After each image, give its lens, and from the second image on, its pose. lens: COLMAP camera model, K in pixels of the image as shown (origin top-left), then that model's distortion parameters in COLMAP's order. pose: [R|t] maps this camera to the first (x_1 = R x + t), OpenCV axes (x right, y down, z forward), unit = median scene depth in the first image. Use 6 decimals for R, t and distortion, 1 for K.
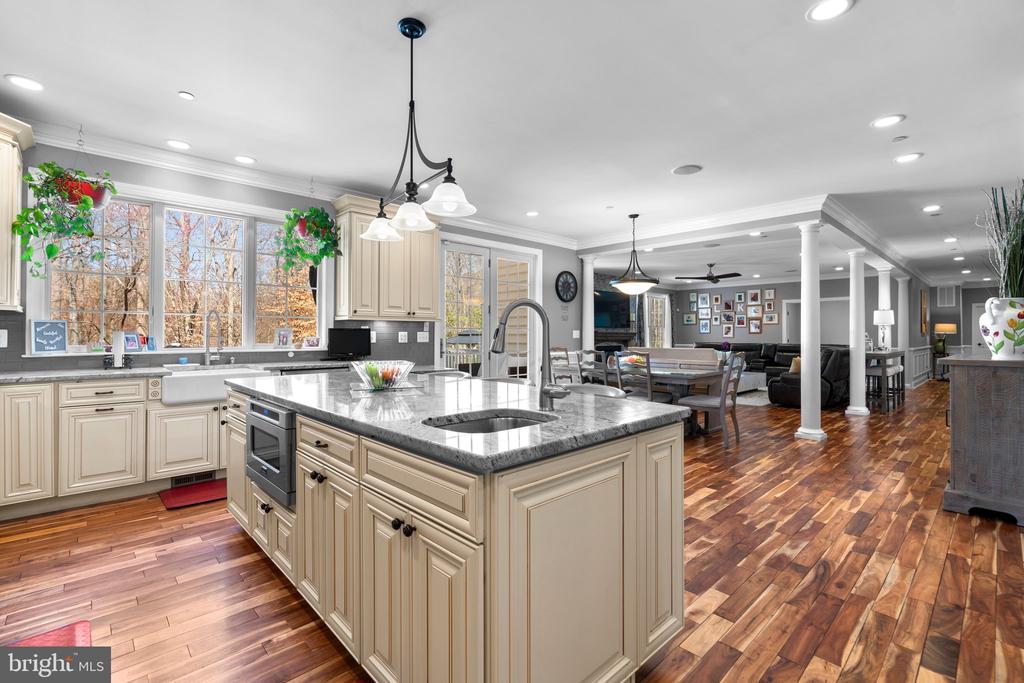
lens RADIAL K [[466.6, 0, 504.1], [0, 466.6, 336.8], [0, 0, 1]] dist [-0.013684, -0.000117]
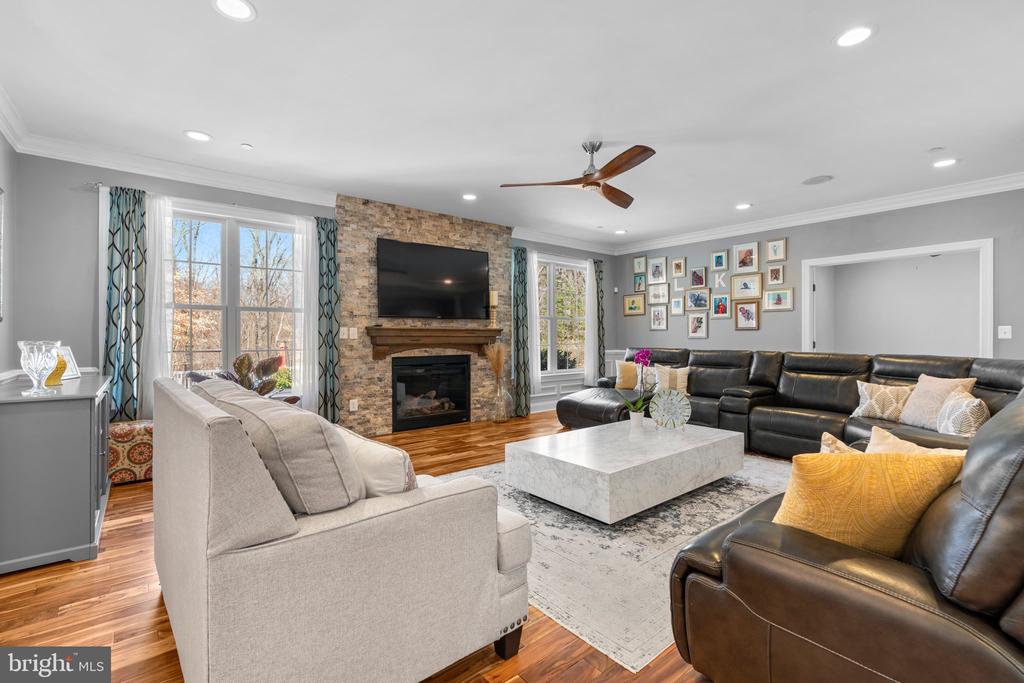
lens RADIAL K [[458.1, 0, 512.0], [0, 458.1, 341.5], [0, 0, 1]] dist [-0.014705, 0.000320]
pose [[0.998423, -0.003123, -0.056056, 0.731112], [0.003555, 0.999965, 0.007609, 0.001676], [0.056030, -0.007796, 0.998399, 1.147101]]
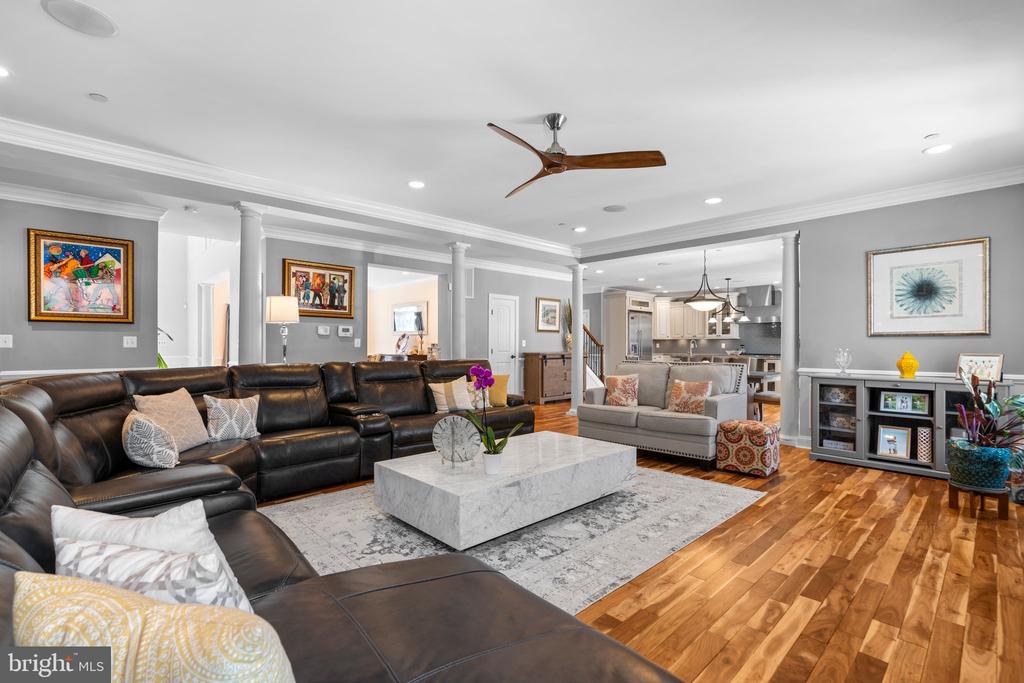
lens RADIAL K [[462.4, 0, 511.4], [0, 462.4, 352.6], [0, 0, 1]] dist [-0.012031, 0.000495]
pose [[-0.999921, -0.001372, -0.012455, 0.872362], [-0.001609, 0.999818, 0.019034, -0.004455], [0.012427, 0.019053, -0.999741, 2.405563]]
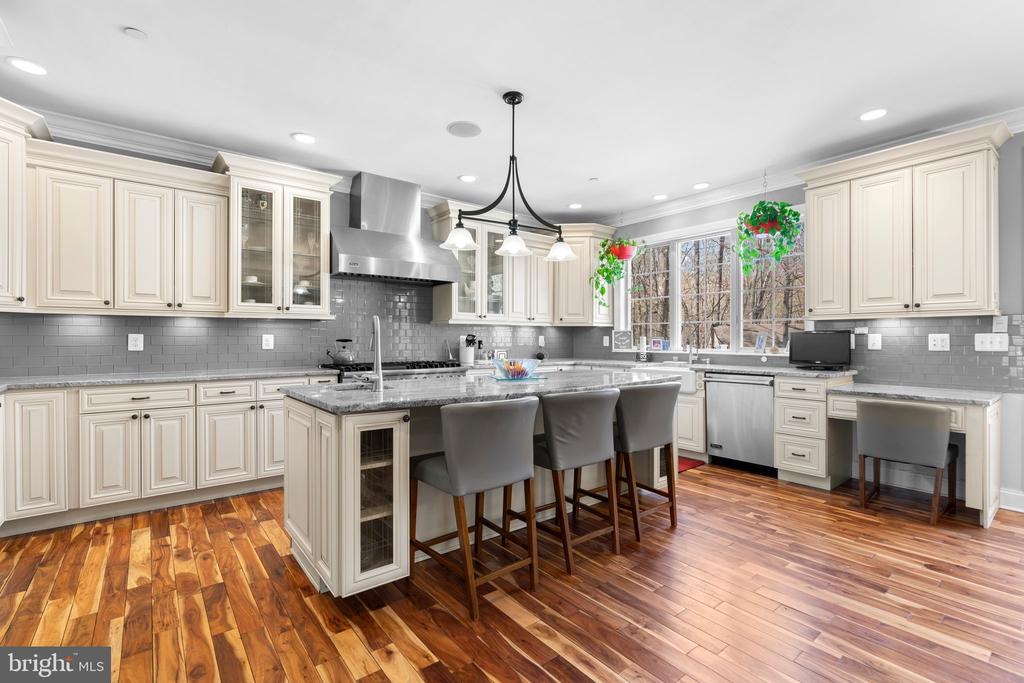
lens RADIAL K [[458.1, 0, 512.0], [0, 458.1, 341.5], [0, 0, 1]] dist [-0.014705, 0.000320]
pose [[-0.078017, 0.004332, -0.996943, 0.451865], [-0.002904, 0.999985, 0.004572, -0.001189], [0.996948, 0.003252, -0.078004, 0.468932]]
